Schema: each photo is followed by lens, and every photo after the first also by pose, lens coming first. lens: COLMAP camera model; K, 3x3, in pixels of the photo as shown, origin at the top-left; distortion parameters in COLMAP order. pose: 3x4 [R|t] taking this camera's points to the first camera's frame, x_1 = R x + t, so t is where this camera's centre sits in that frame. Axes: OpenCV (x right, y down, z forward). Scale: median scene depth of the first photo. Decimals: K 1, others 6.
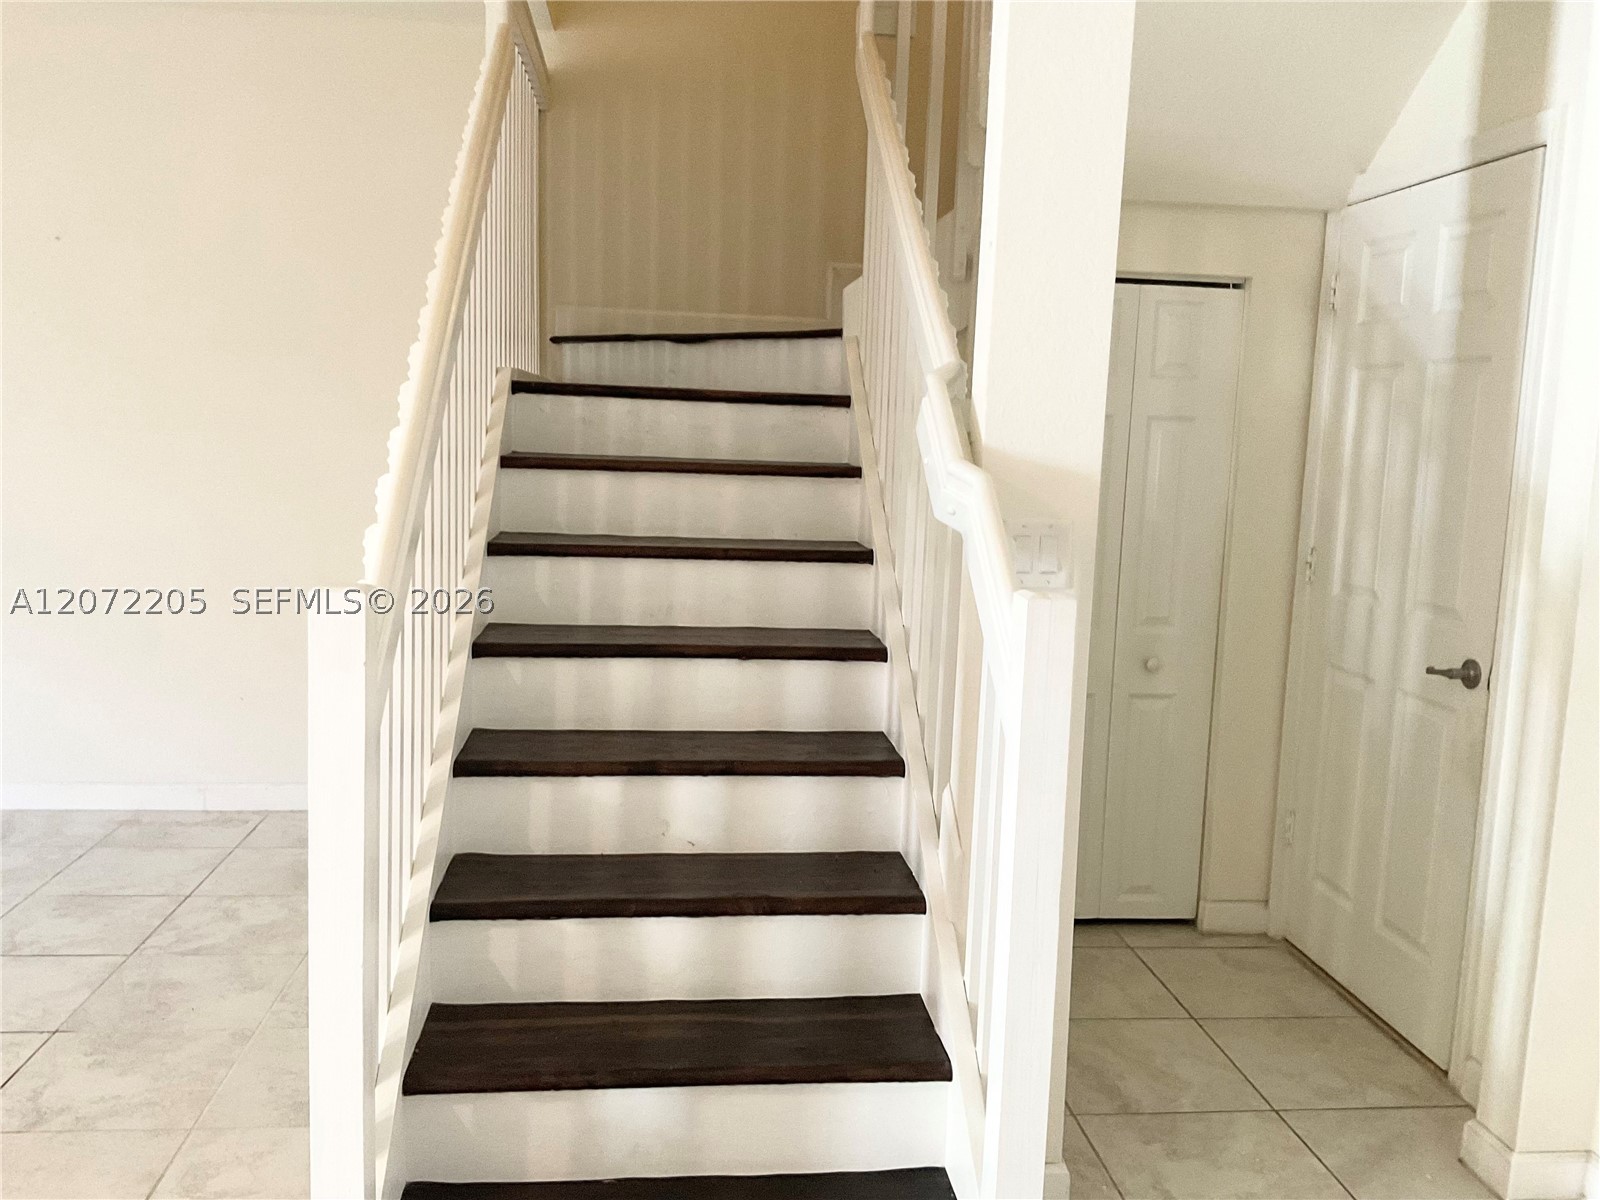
lens RADIAL K [[1331.6, 0, 775.2], [0, 1331.6, 597.7], [0, 0, 1]] dist [0.051663, -0.109888]
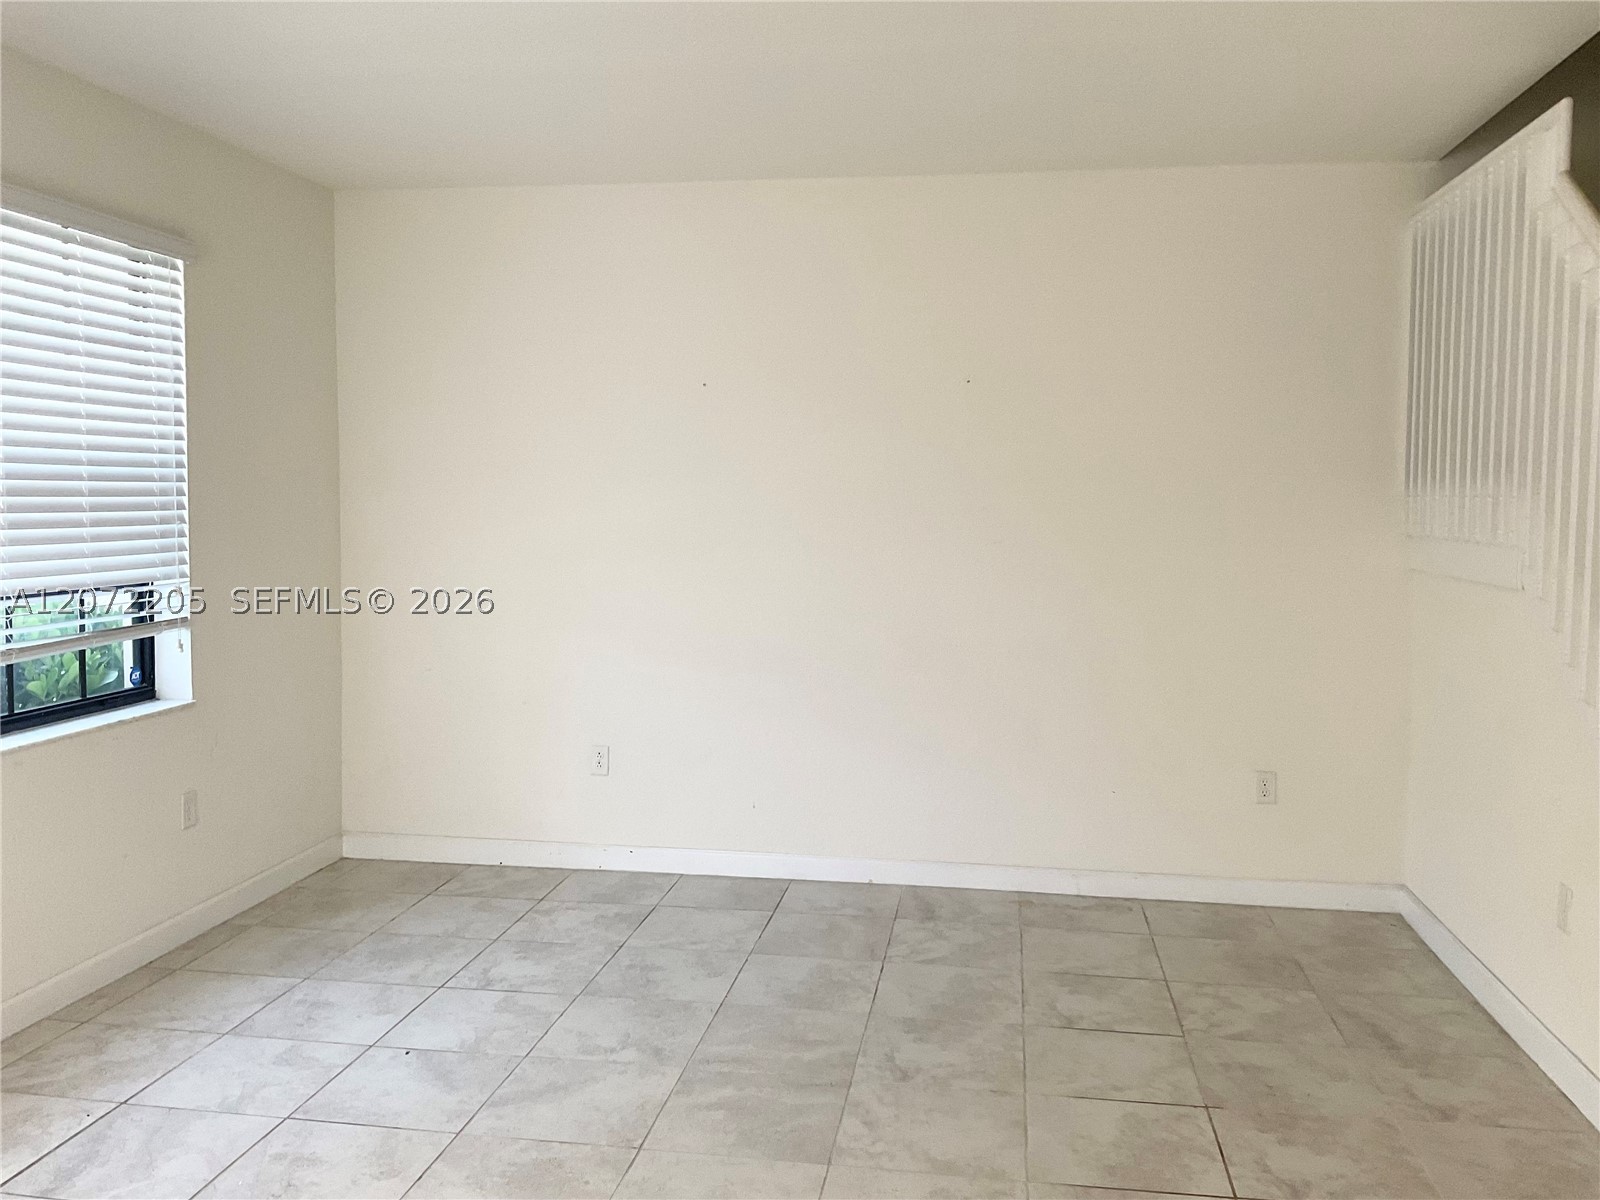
lens RADIAL K [[1331.6, 0, 775.2], [0, 1331.6, 597.7], [0, 0, 1]] dist [0.051663, -0.109888]
pose [[0.963135, -0.007389, -0.268916, -0.413158], [-0.006543, 0.998684, -0.050873, -0.028398], [0.268938, 0.050757, 0.961819, -0.137435]]
